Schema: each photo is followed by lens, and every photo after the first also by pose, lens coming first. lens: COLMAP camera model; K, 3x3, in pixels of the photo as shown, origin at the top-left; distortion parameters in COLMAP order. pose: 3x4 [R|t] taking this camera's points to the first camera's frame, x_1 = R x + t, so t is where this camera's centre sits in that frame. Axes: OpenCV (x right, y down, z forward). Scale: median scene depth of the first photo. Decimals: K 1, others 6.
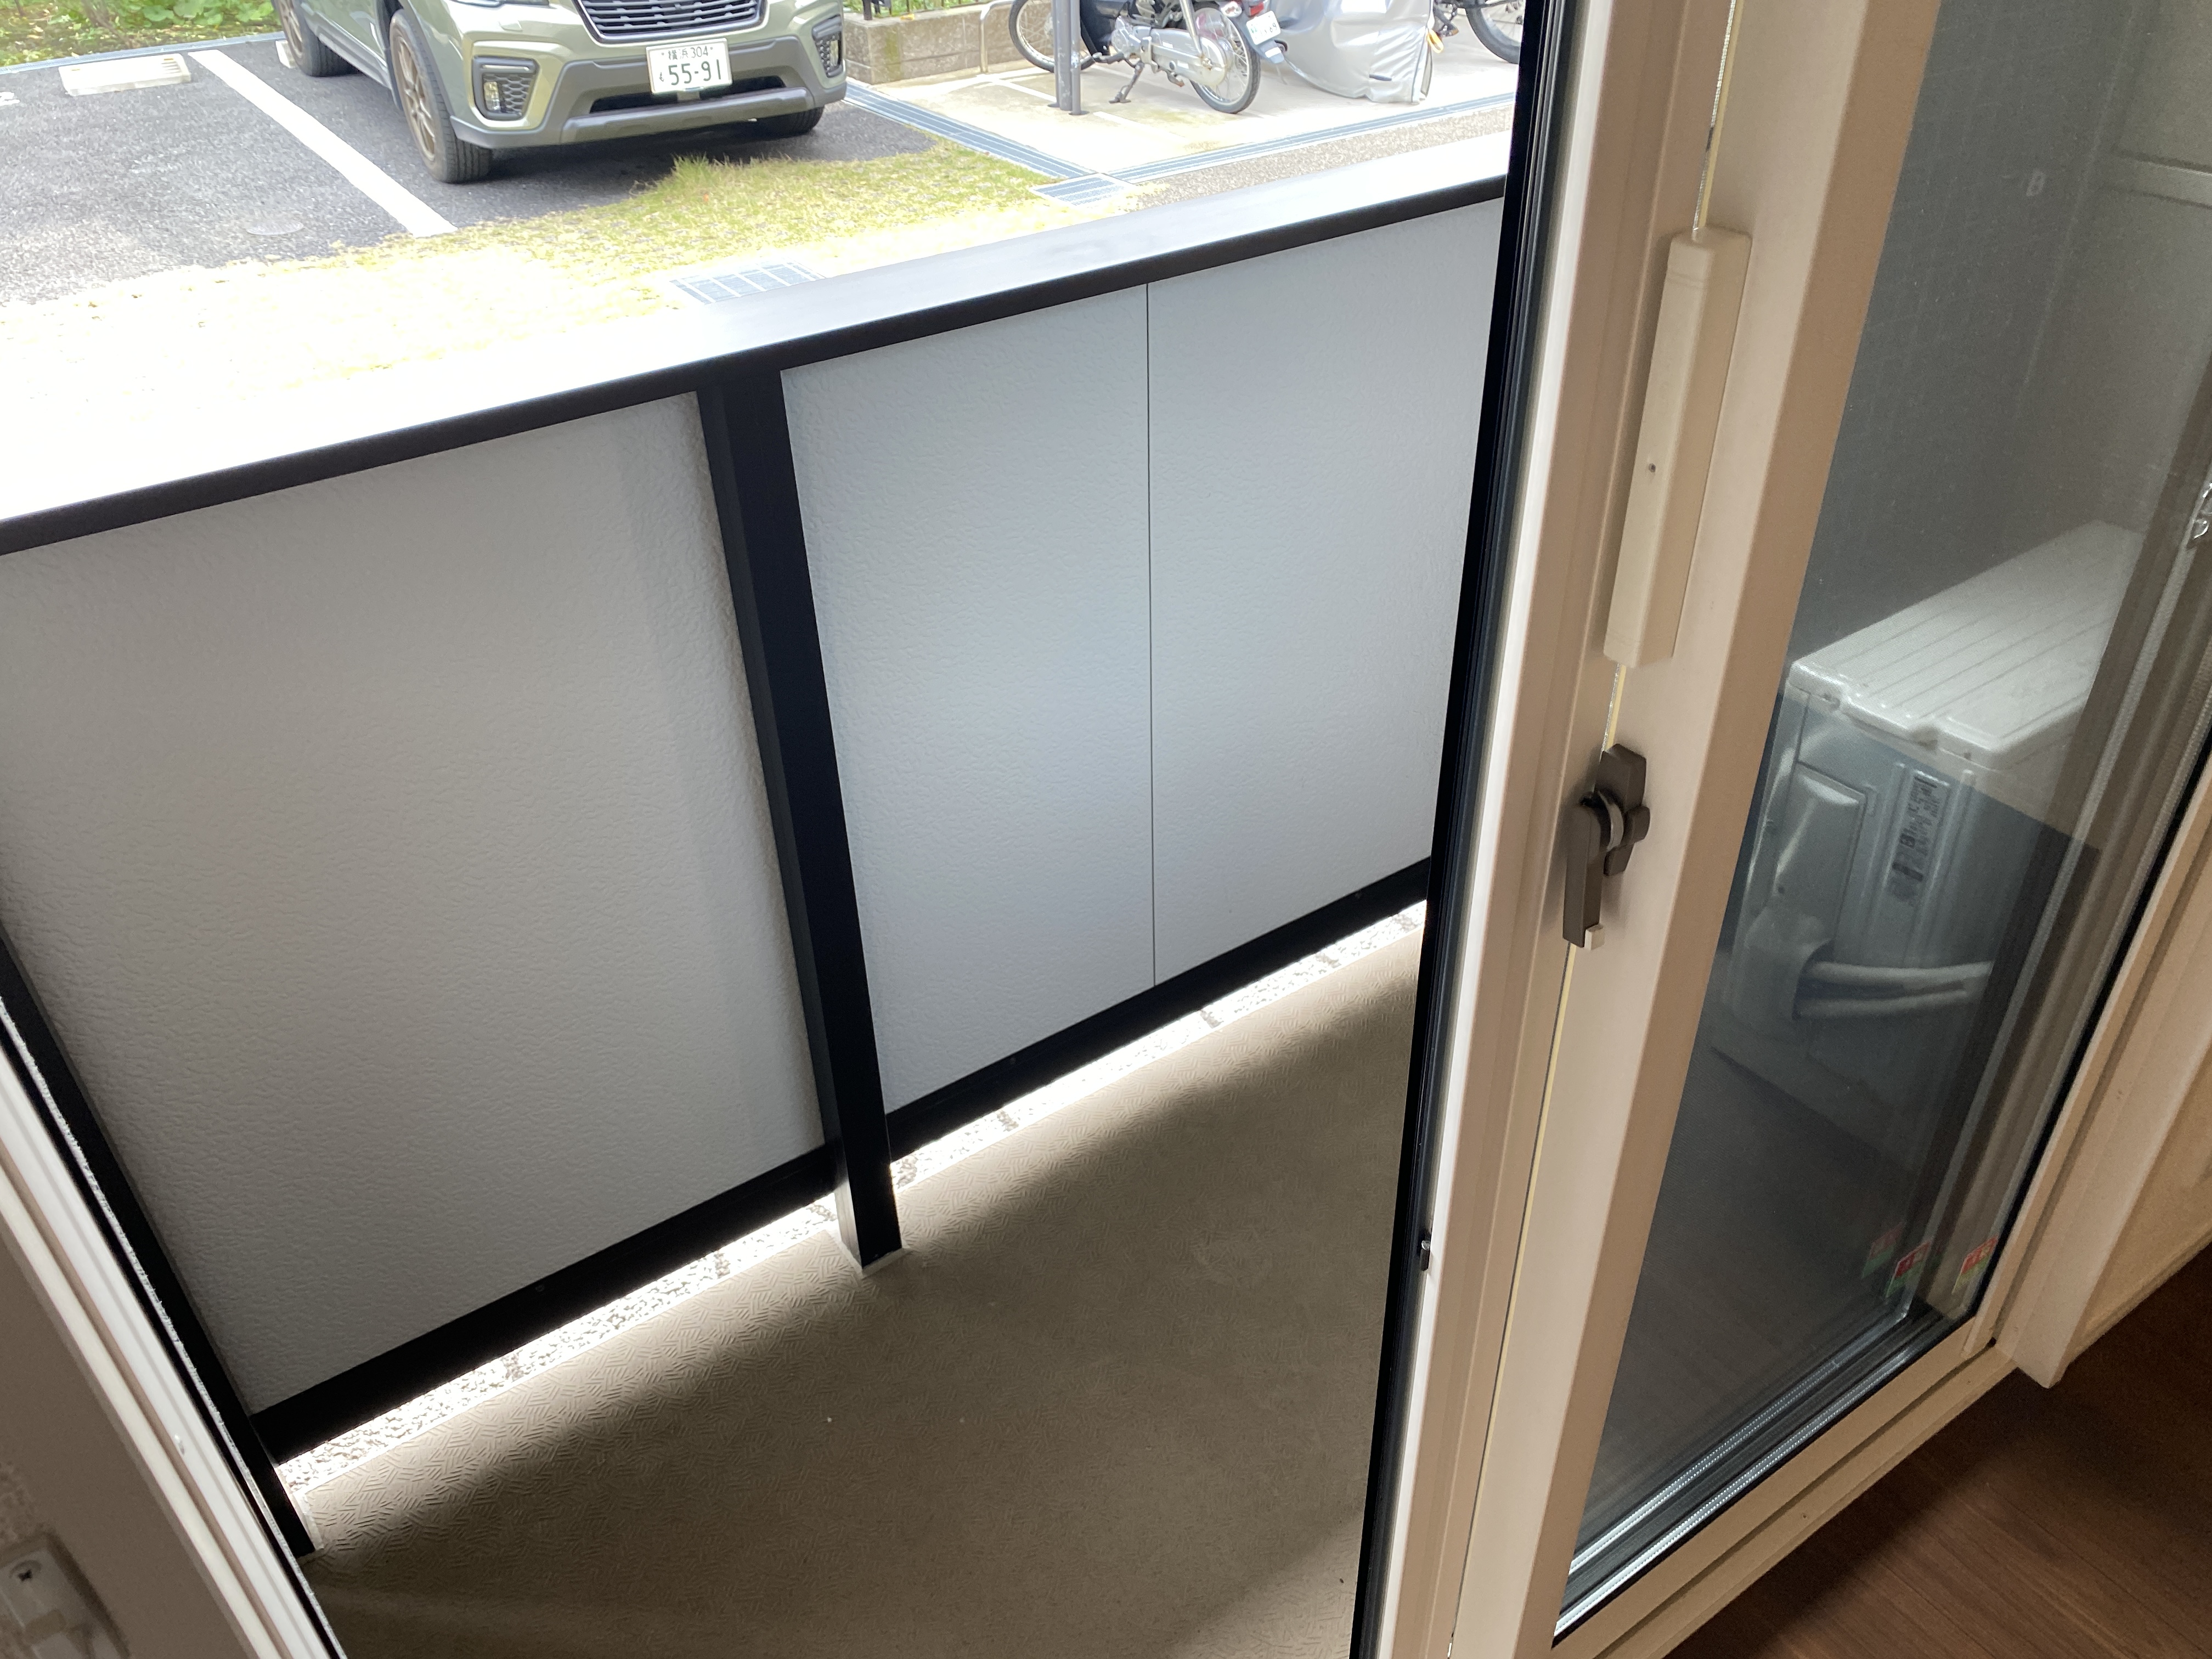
lens RADIAL K [[1704.8, 0, 1106.0], [0, 1704.8, 829.5], [0, 0, 1]] dist [0.026997, -0.022117]
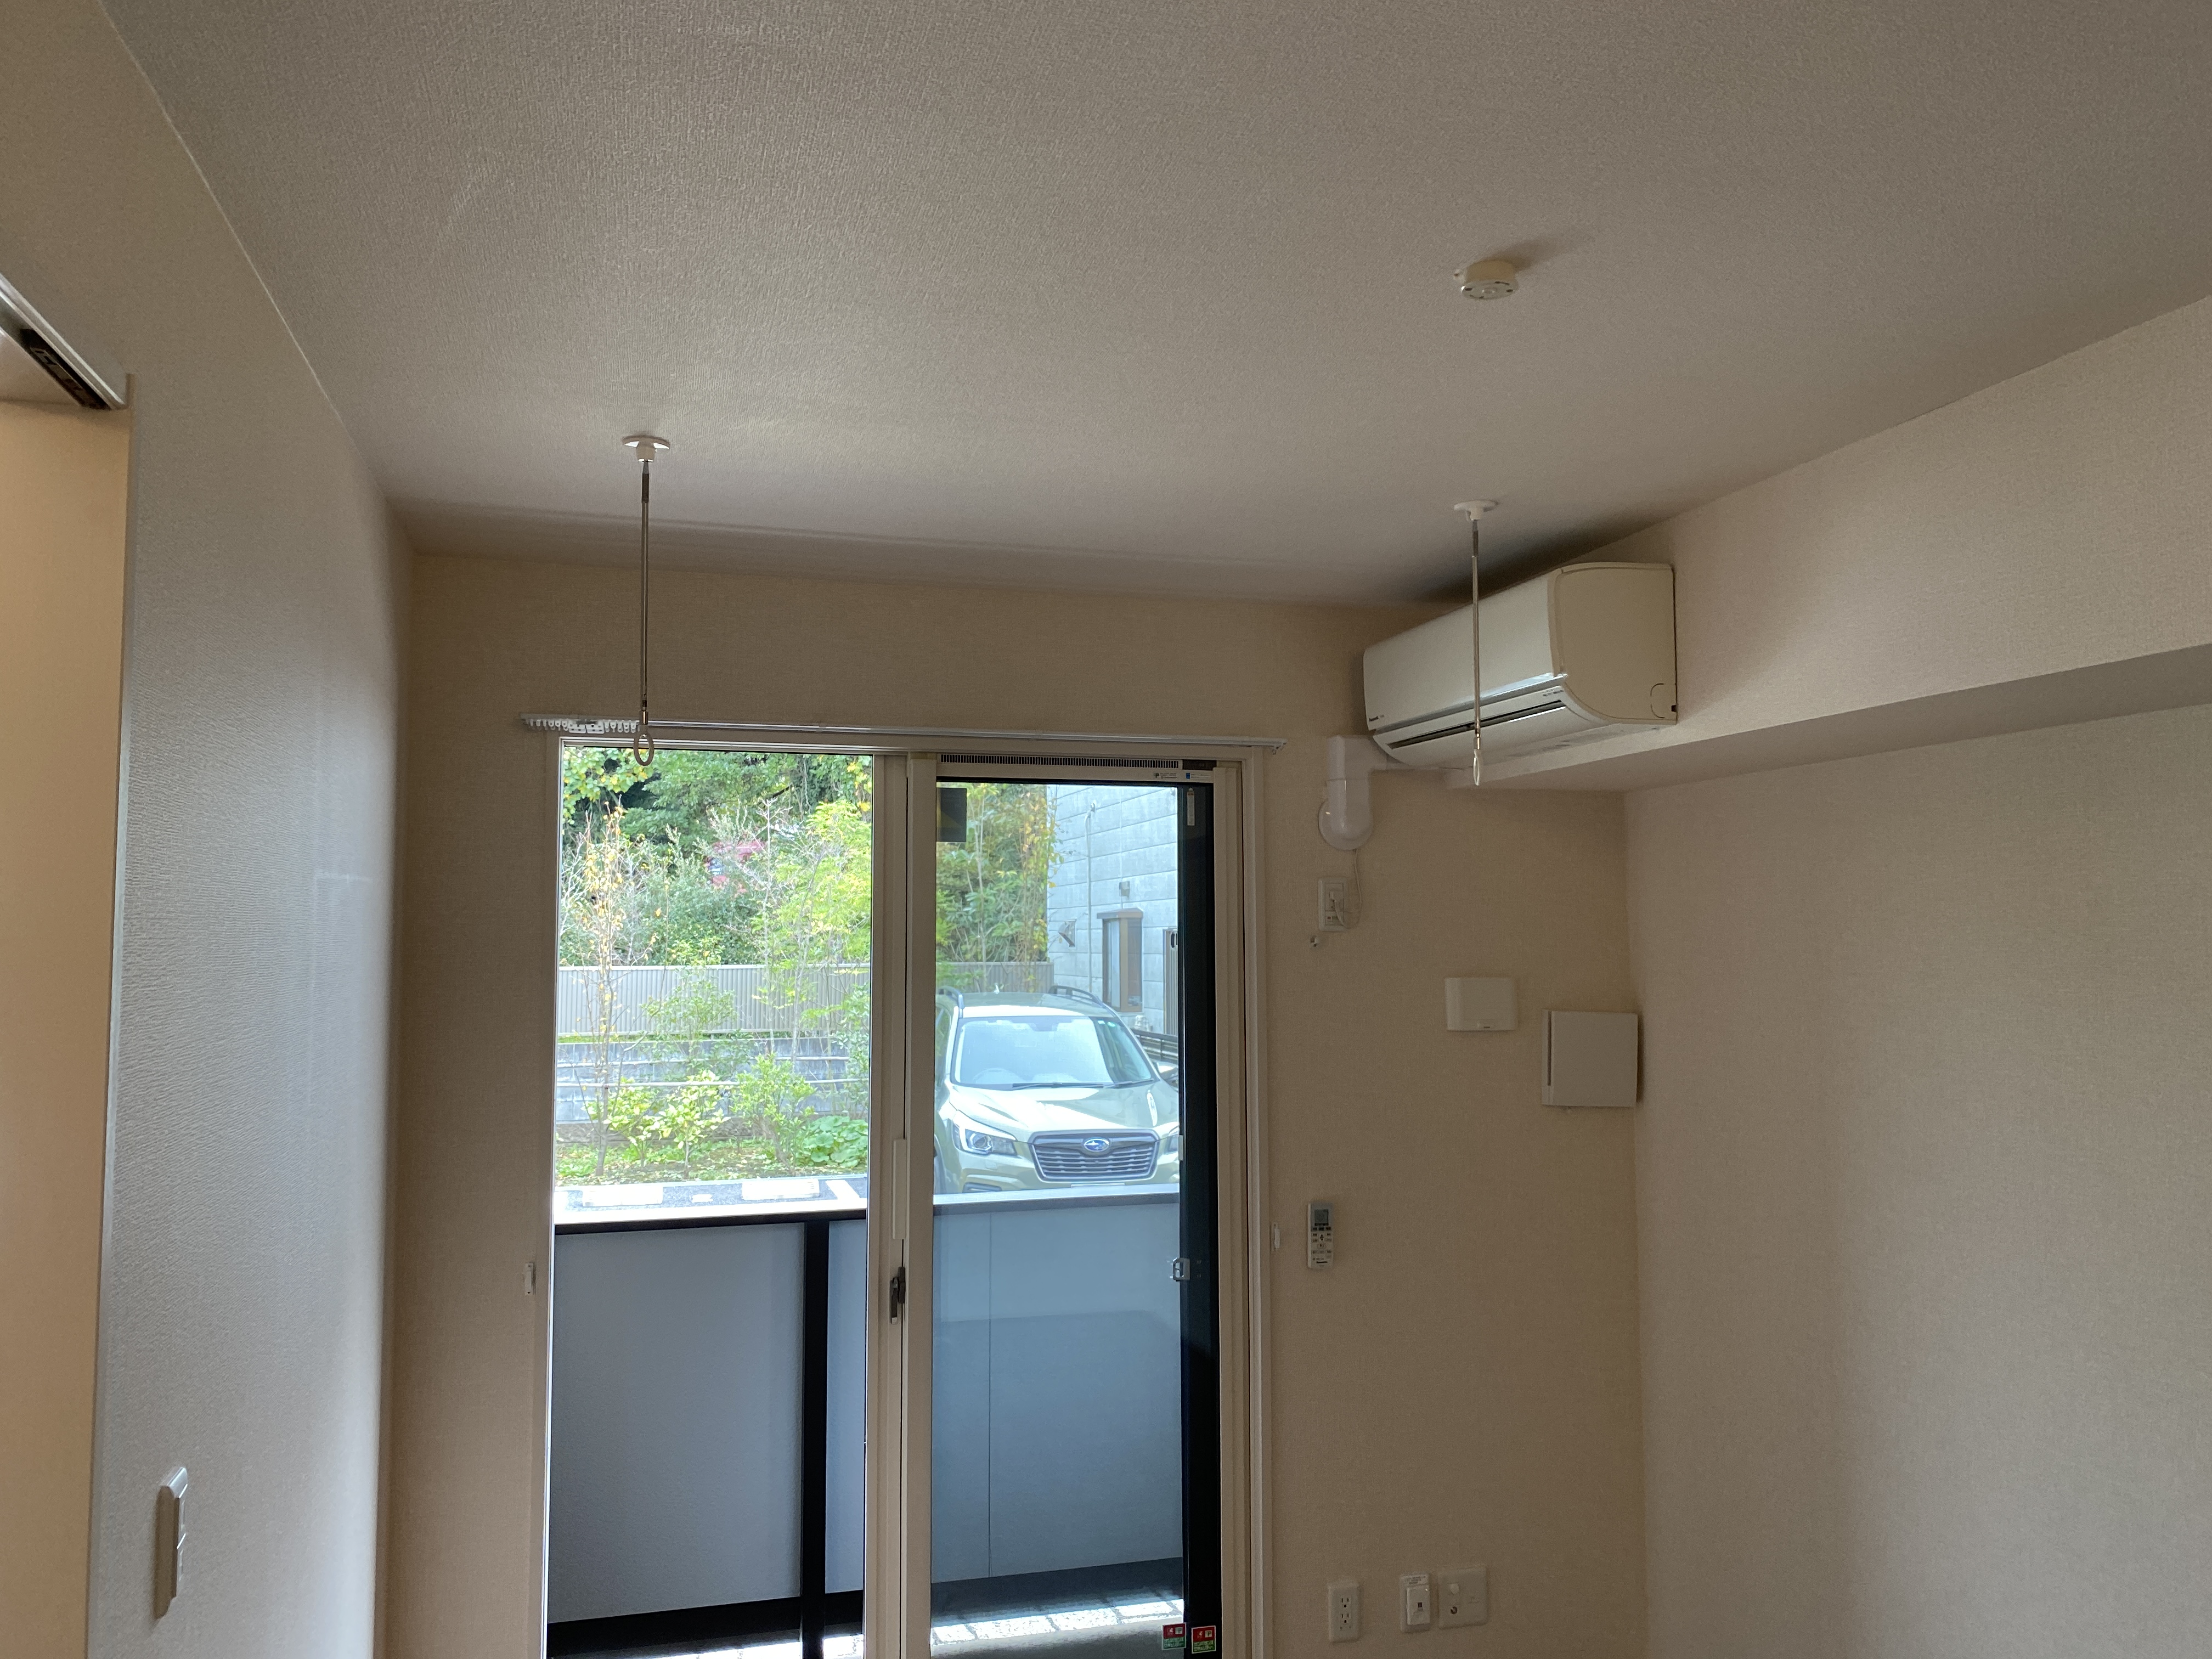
lens RADIAL K [[1667.1, 0, 1109.5], [0, 1667.1, 824.1], [0, 0, 1]] dist [0.183965, -0.517254]
pose [[0.945072, -0.002090, -0.326856, 0.213558], [-0.202149, 0.782070, -0.589494, 0.142949], [0.256857, 0.623188, 0.738689, -0.254573]]
